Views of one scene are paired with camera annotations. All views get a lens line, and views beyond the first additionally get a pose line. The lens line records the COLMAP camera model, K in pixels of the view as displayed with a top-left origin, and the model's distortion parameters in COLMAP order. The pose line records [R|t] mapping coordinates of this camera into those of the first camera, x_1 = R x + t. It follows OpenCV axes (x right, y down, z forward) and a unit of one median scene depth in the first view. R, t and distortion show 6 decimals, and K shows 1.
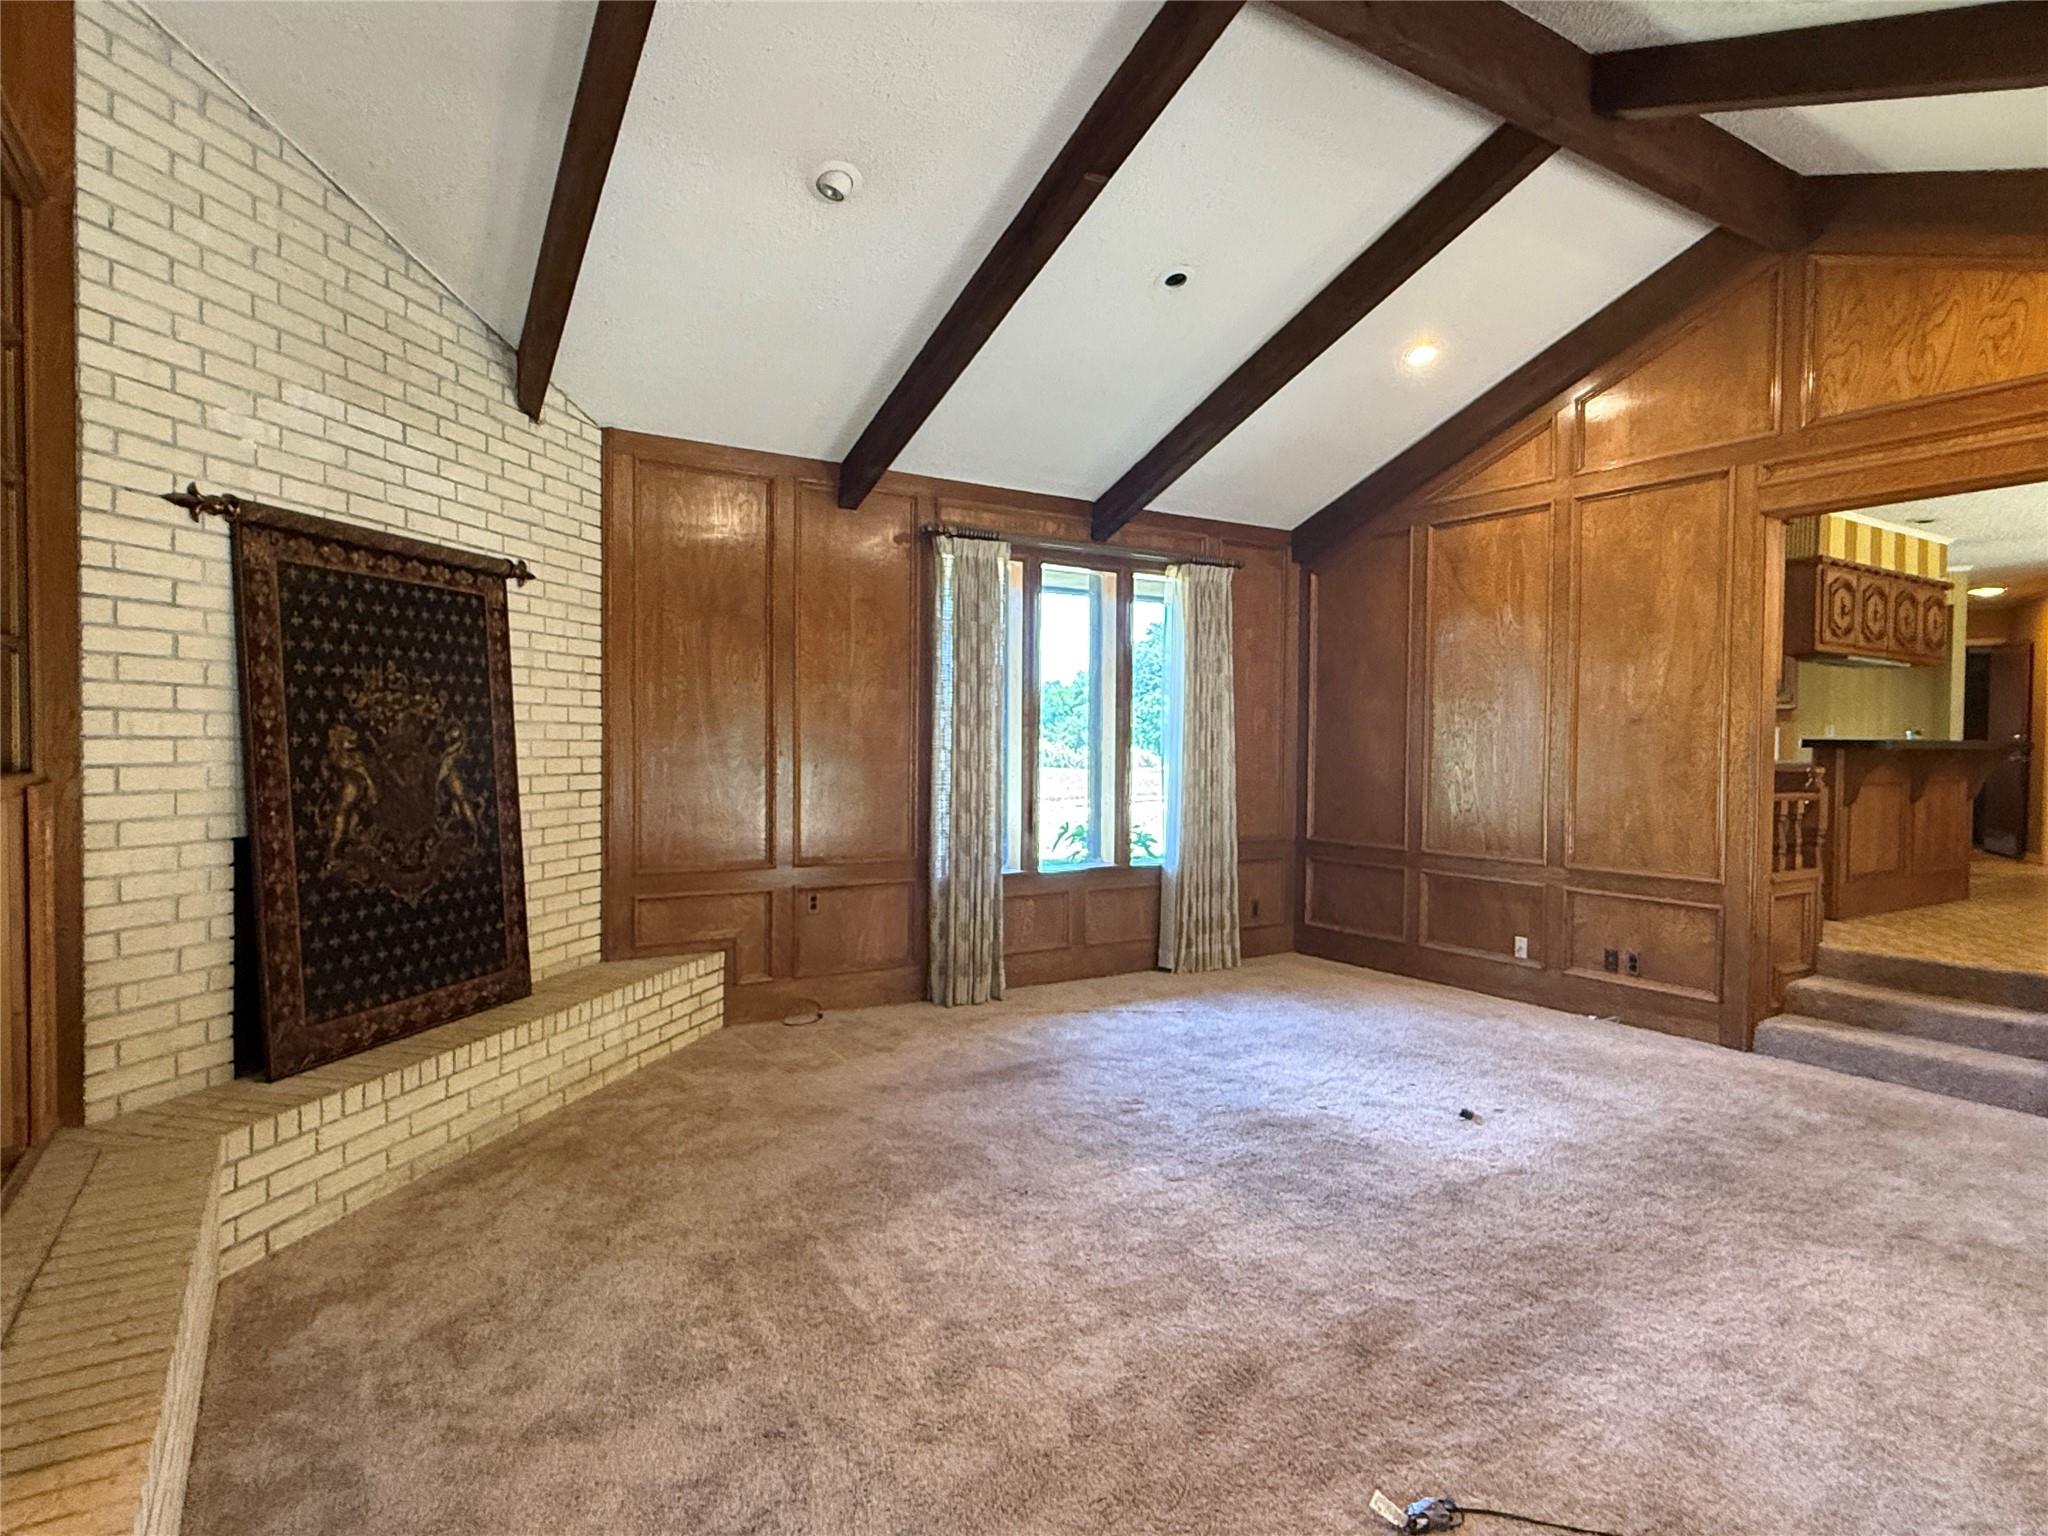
lens RADIAL K [[1138.4, 0, 1038.1], [0, 1138.4, 771.4], [0, 0, 1]] dist [-0.007703, -0.000693]
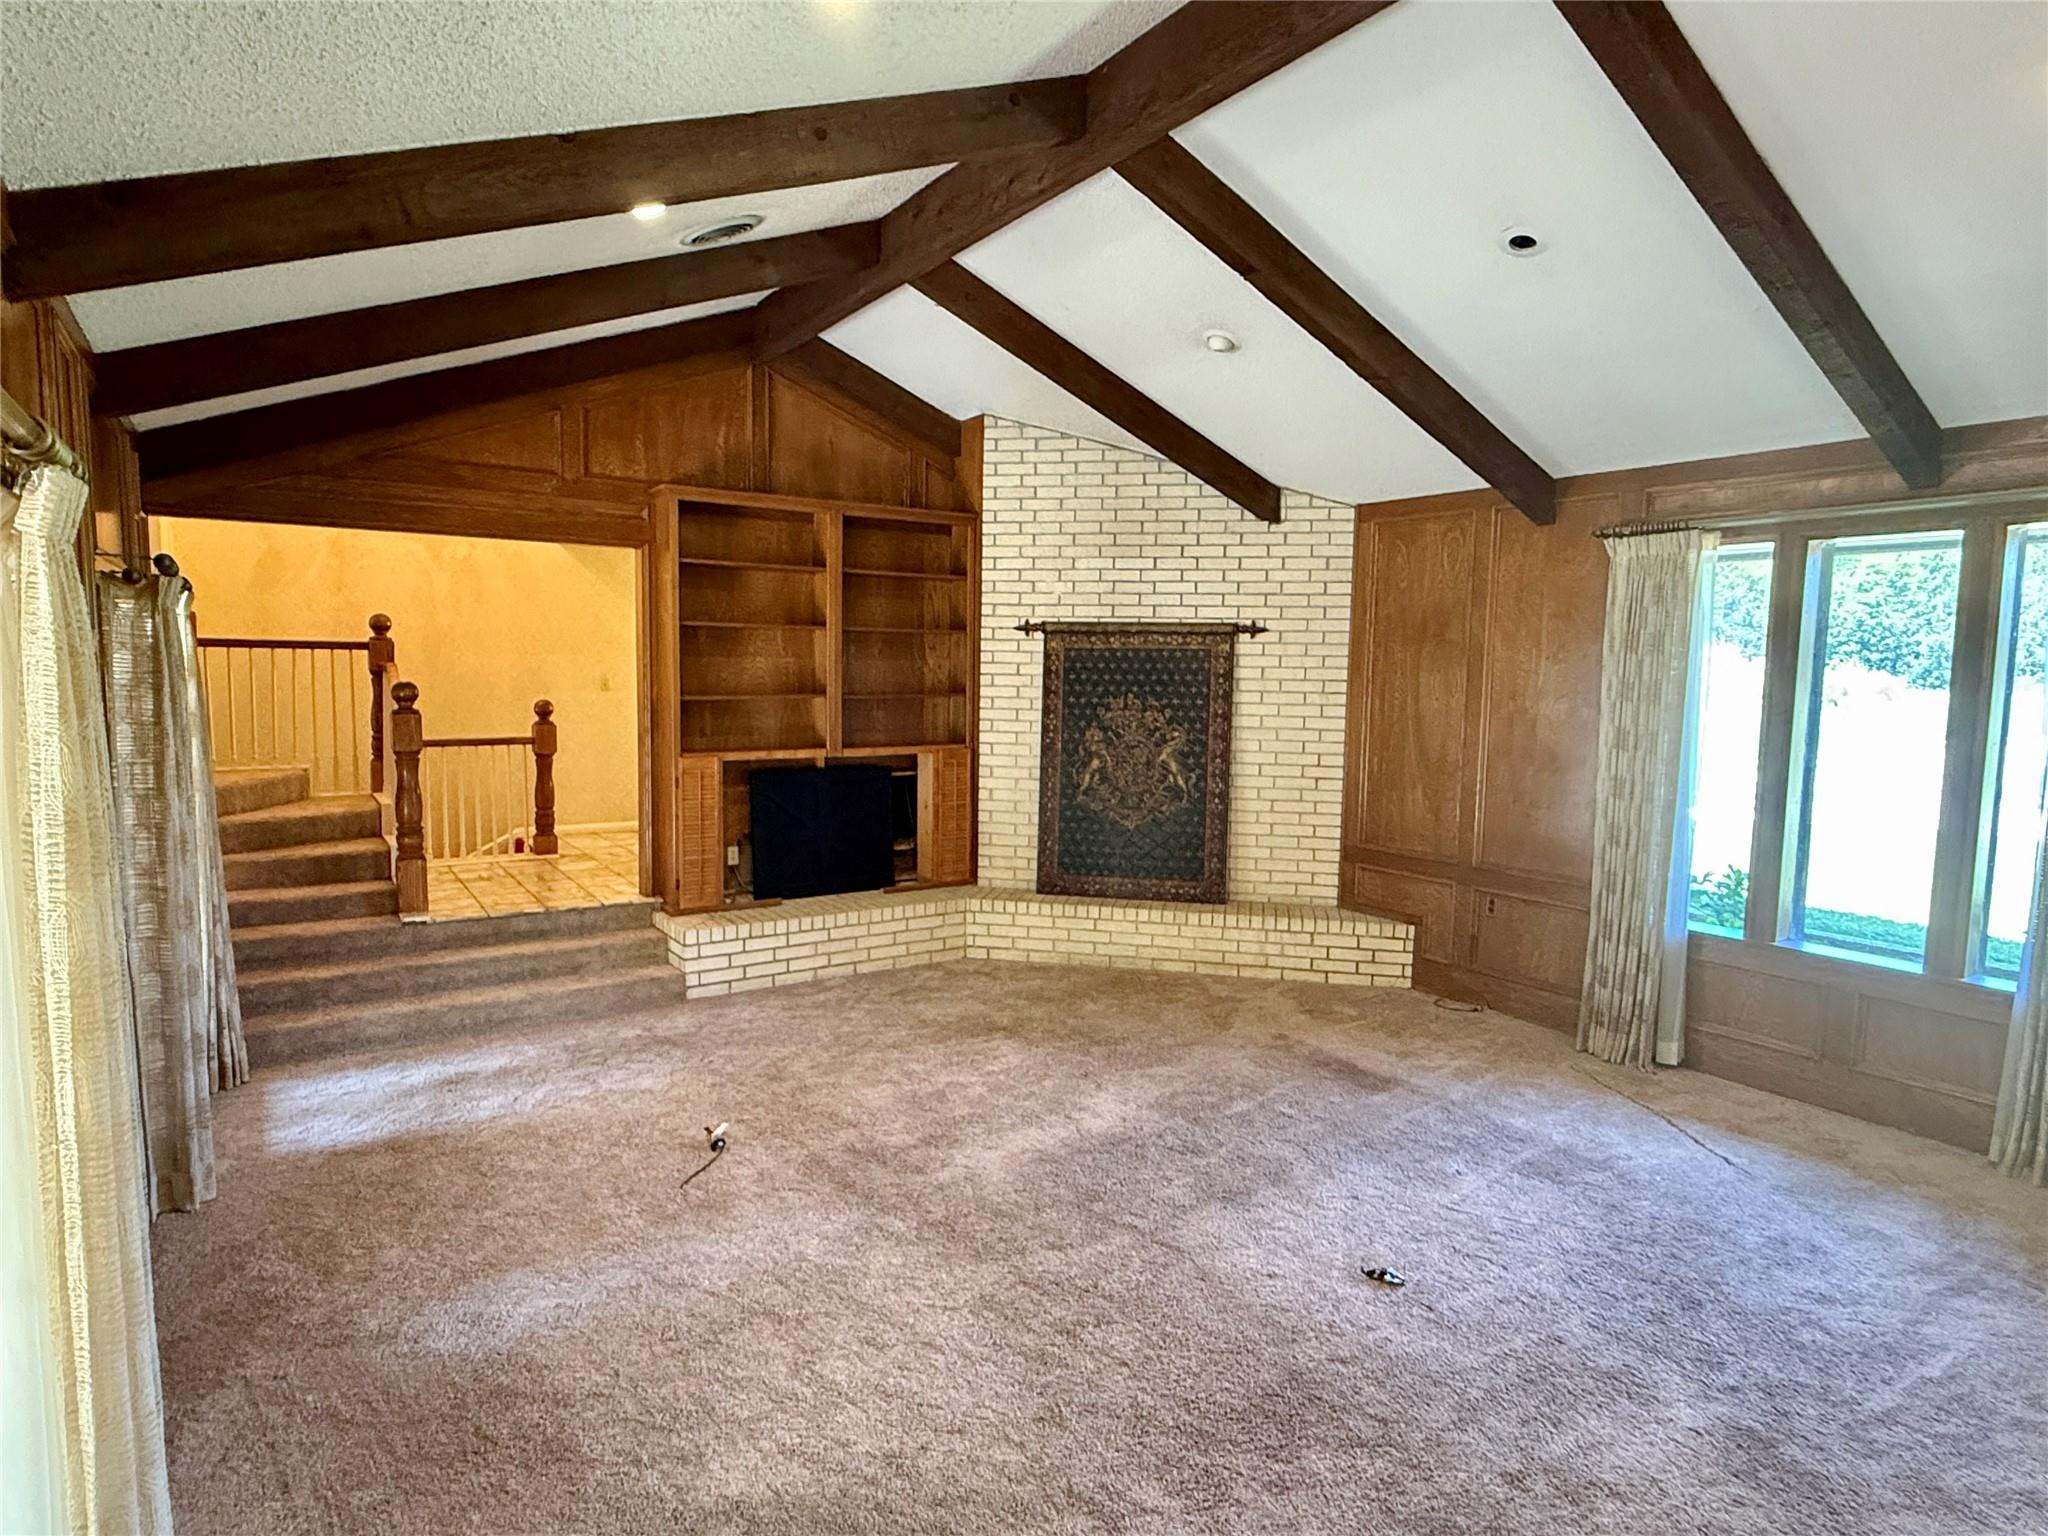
lens RADIAL K [[1138.4, 0, 1037.5], [0, 1138.4, 776.9], [0, 0, 1]] dist [-0.007703, -0.000693]
pose [[0.000211, 0.082985, -0.996551, 1.302200], [-0.044552, 0.995562, 0.082893, -0.112283], [0.999007, 0.044381, 0.003907, 0.874533]]
